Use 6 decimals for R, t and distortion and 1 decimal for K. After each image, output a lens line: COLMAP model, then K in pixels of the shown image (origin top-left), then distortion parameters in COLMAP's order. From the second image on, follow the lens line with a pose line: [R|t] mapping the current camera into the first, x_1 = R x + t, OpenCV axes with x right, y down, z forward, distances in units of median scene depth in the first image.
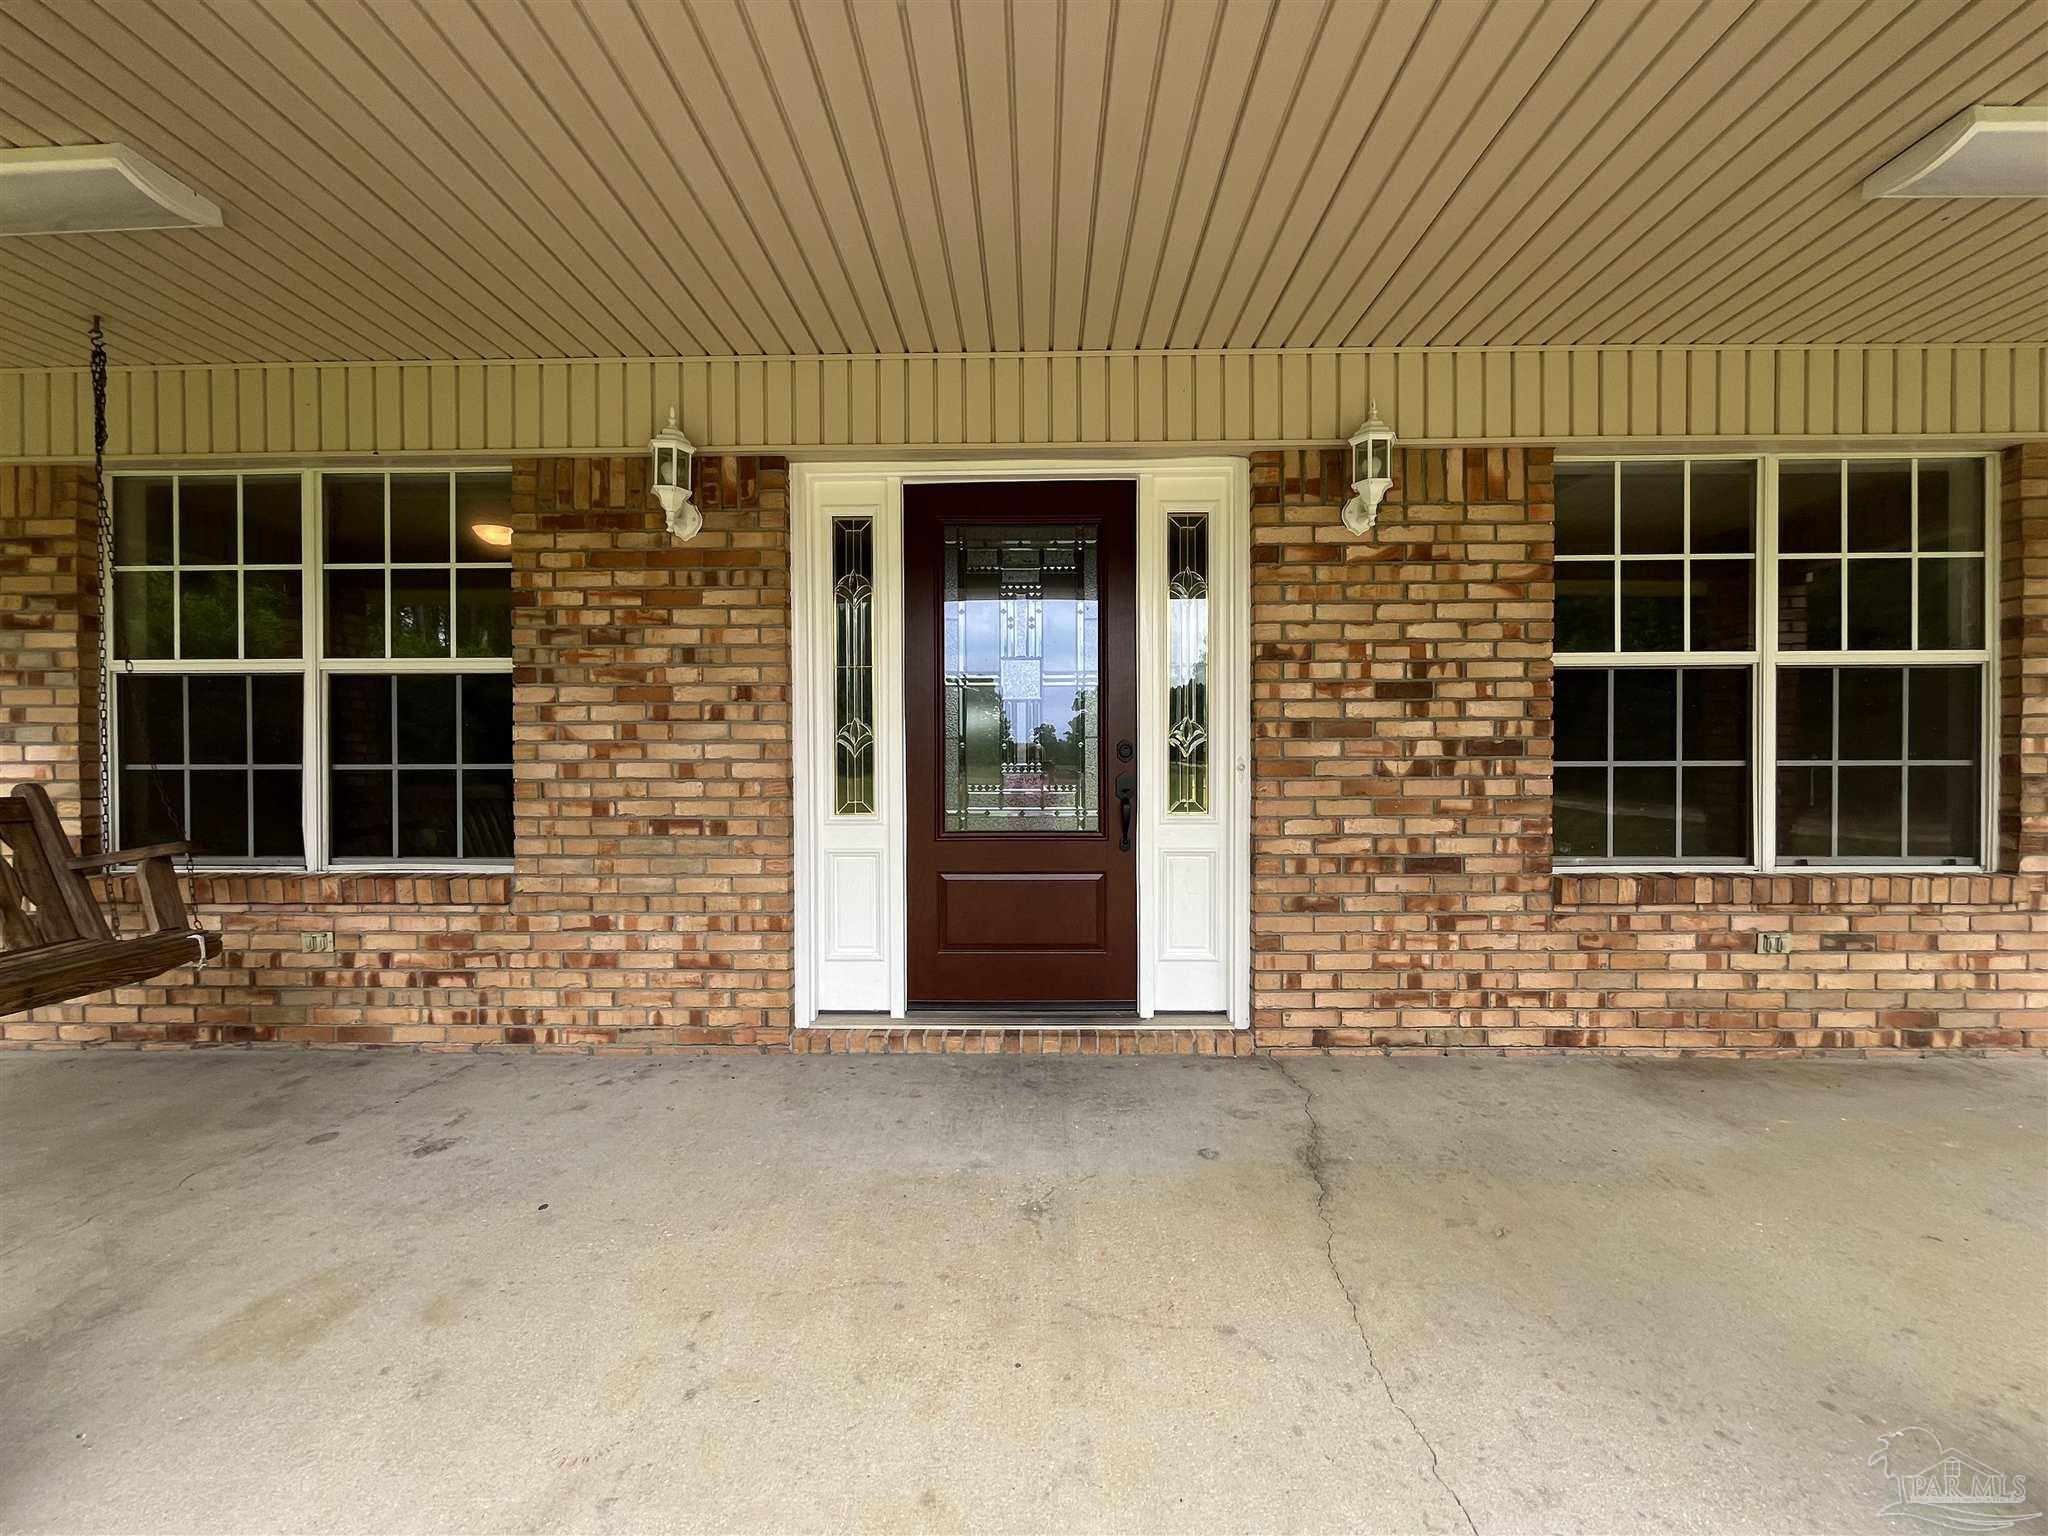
lens RADIAL K [[828.4, 0, 1020.9], [0, 828.4, 775.9], [0, 0, 1]] dist [-0.003589, 0.000779]
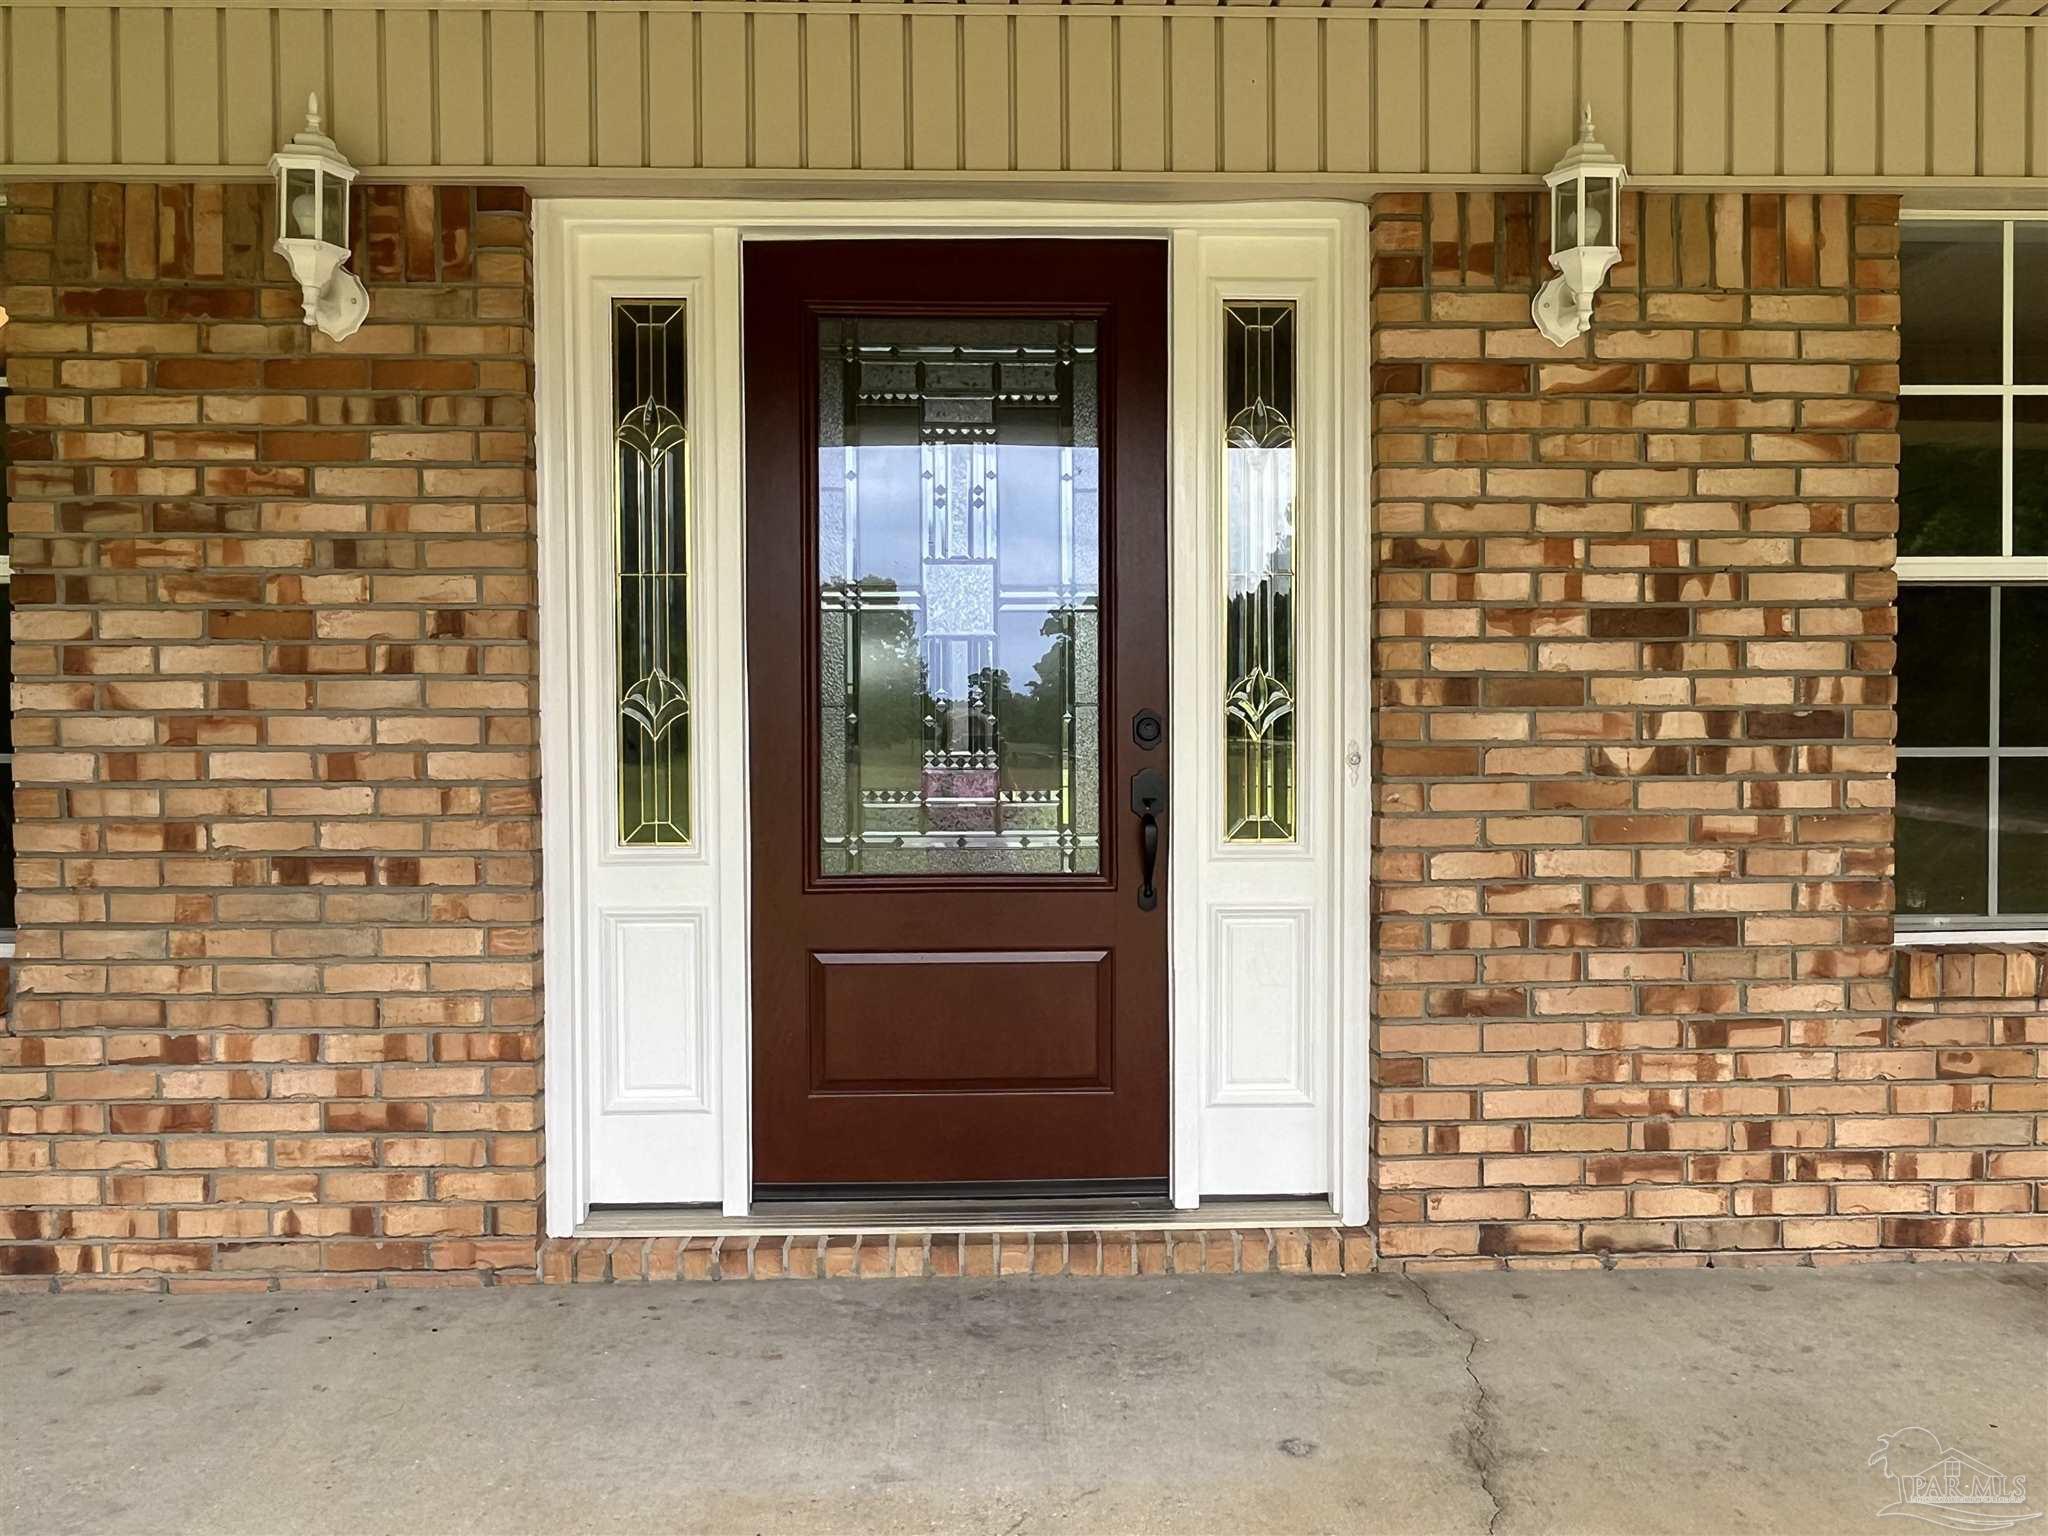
lens RADIAL K [[1558.4, 0, 1021.4], [0, 1558.4, 767.4], [0, 0, 1]] dist [-0.005295, 0.003698]
pose [[0.998776, -0.001597, 0.049426, -0.010587], [0.001161, 0.999960, 0.008863, -0.014382], [-0.049439, -0.008795, 0.998738, -0.039471]]
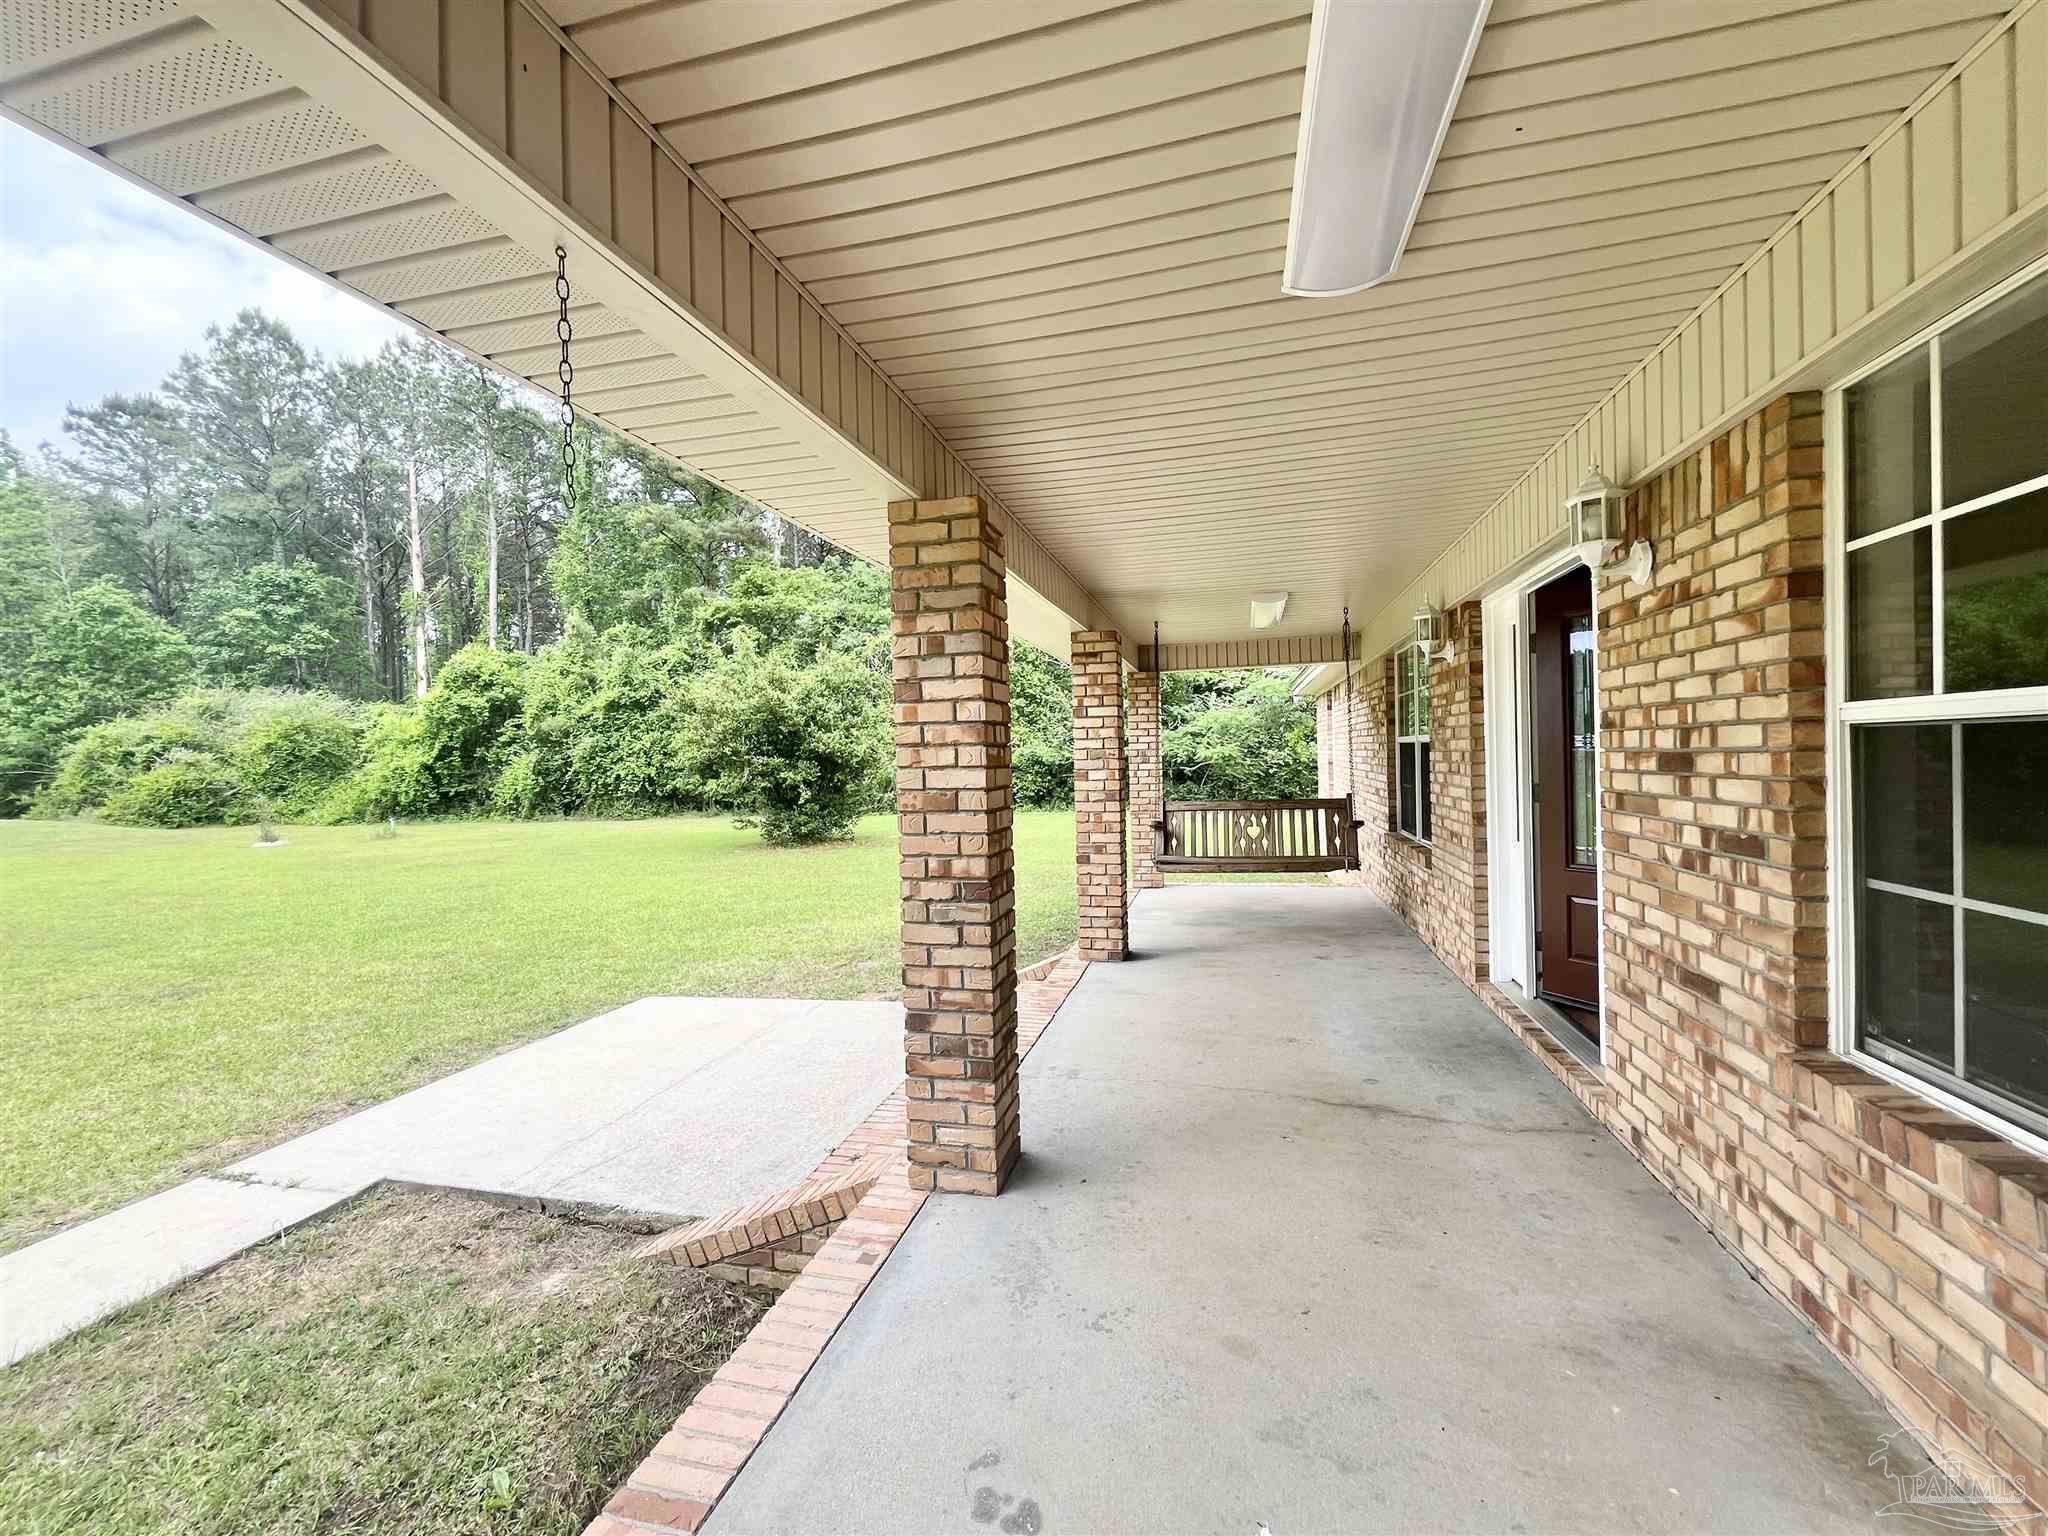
lens RADIAL K [[828.4, 0, 1032.4], [0, 828.4, 780.6], [0, 0, 1]] dist [-0.003589, 0.000779]
pose [[-0.214530, 0.037587, -0.975994, 1.380576], [0.016148, 0.999259, 0.034934, -0.122552], [0.976584, -0.008265, -0.214978, 0.544184]]
